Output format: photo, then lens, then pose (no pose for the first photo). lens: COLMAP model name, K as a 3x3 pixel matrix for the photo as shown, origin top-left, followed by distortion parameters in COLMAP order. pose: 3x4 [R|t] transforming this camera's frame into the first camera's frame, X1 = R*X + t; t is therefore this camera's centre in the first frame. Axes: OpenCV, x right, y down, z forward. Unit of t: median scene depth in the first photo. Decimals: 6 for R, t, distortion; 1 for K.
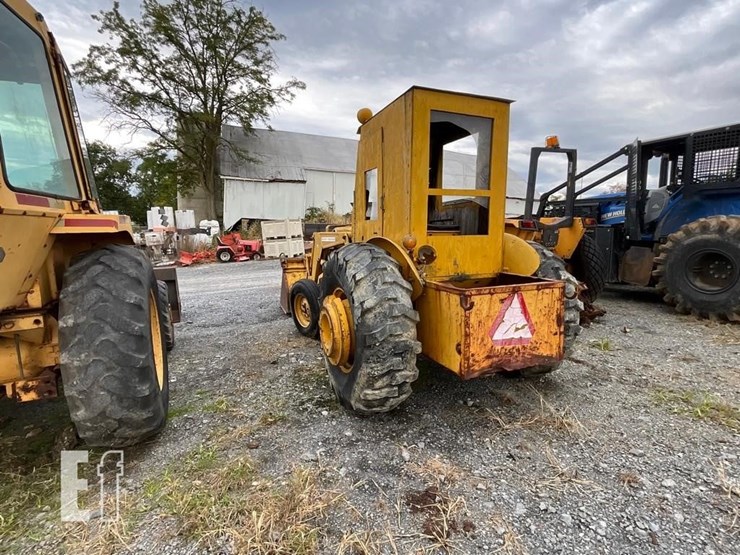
lens RADIAL K [[377.3, 0, 370.0], [0, 377.3, 277.5], [0, 0, 1]] dist [-0.005740, -0.001061]
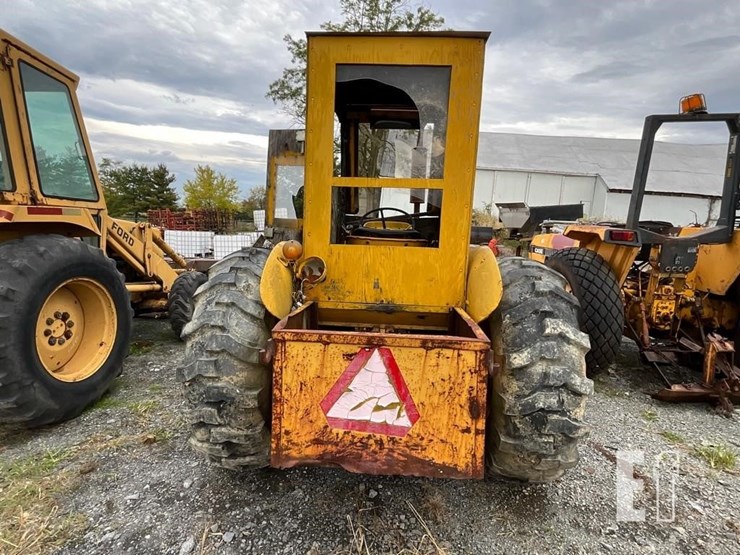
lens RADIAL K [[378.3, 0, 371.6], [0, 378.3, 278.0], [0, 0, 1]] dist [-0.006596, 0.005651]
pose [[0.899265, 0.095623, -0.426825, 0.580665], [-0.096065, 0.995163, 0.020553, -0.074436], [0.426726, 0.022520, 0.904101, 0.422319]]
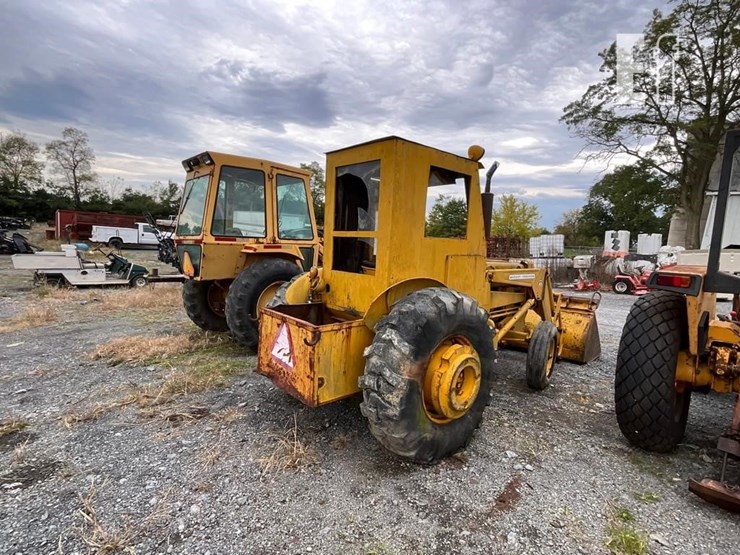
lens RADIAL K [[377.3, 0, 370.0], [0, 377.3, 277.5], [0, 0, 1]] dist [-0.005740, -0.001061]
pose [[0.326612, 0.114649, -0.938179, 1.444150], [-0.165855, 0.984166, 0.062529, -0.197978], [0.930493, 0.135179, 0.340456, 0.770467]]
